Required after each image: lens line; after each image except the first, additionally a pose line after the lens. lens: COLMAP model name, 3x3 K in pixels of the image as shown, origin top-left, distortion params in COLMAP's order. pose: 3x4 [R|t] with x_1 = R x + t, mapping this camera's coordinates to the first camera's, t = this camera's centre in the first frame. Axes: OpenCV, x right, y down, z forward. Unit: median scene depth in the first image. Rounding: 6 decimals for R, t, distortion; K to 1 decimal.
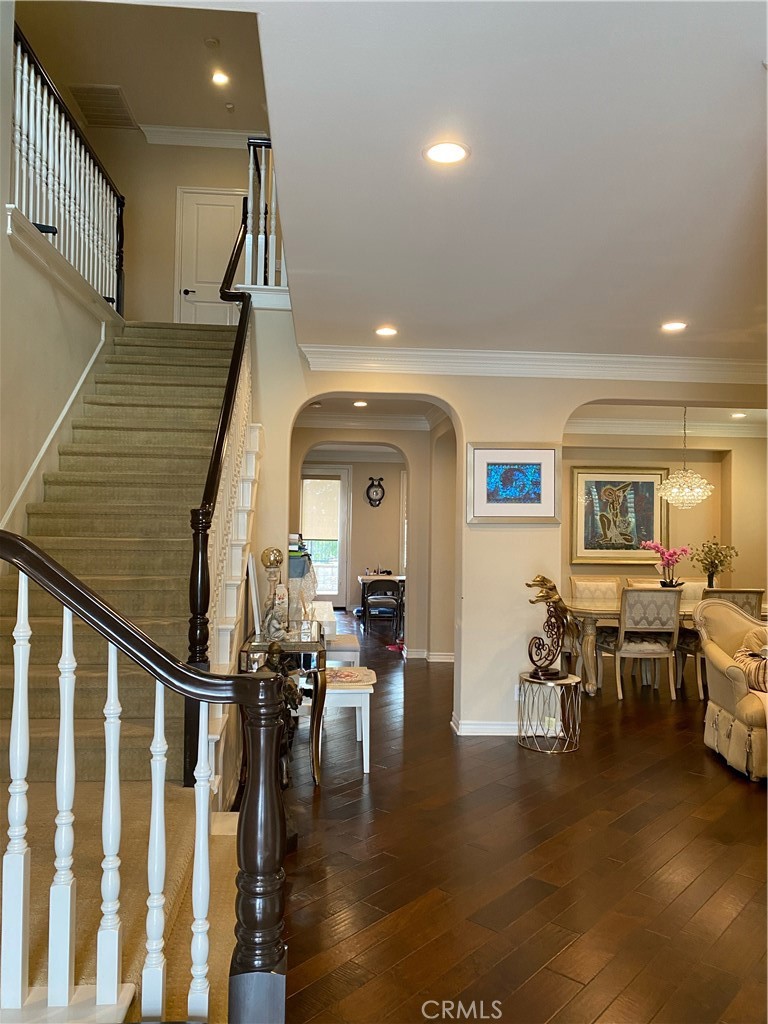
lens RADIAL K [[784.3, 0, 386.3], [0, 784.3, 501.3], [0, 0, 1]] dist [0.180972, -0.402025]
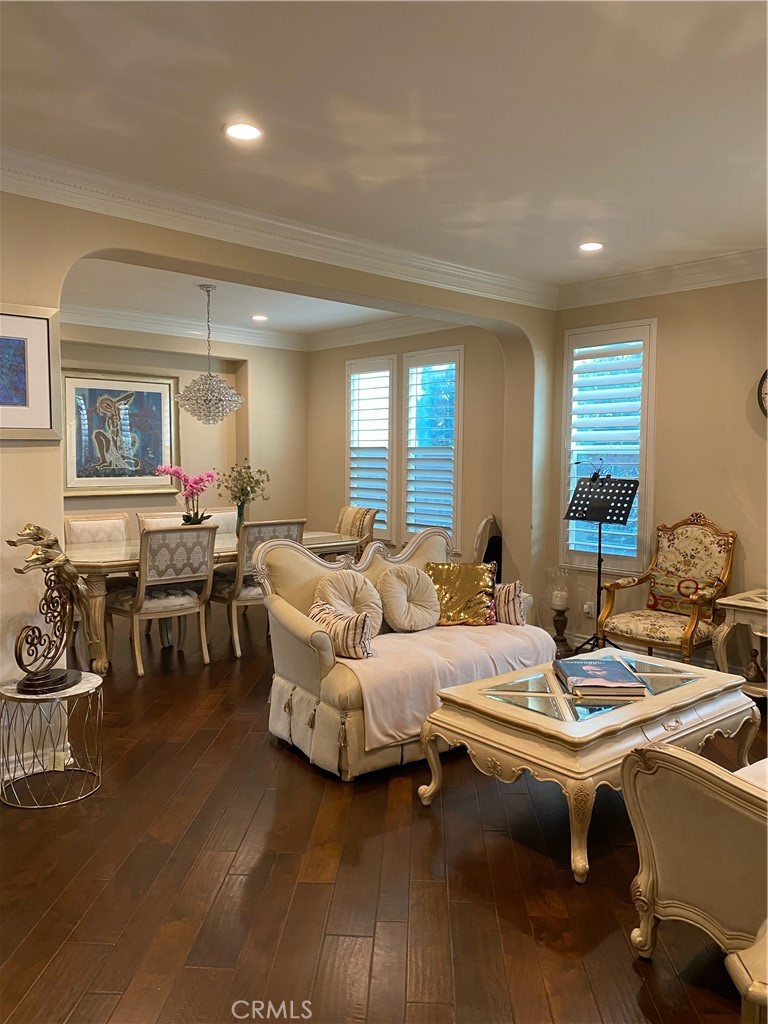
lens RADIAL K [[784.3, 0, 386.3], [0, 784.3, 501.3], [0, 0, 1]] dist [0.180972, -0.402025]
pose [[0.800259, -0.045136, 0.597953, 0.036386], [-0.011662, 0.995803, 0.090775, 0.013237], [-0.599541, -0.079617, 0.796374, 0.275281]]
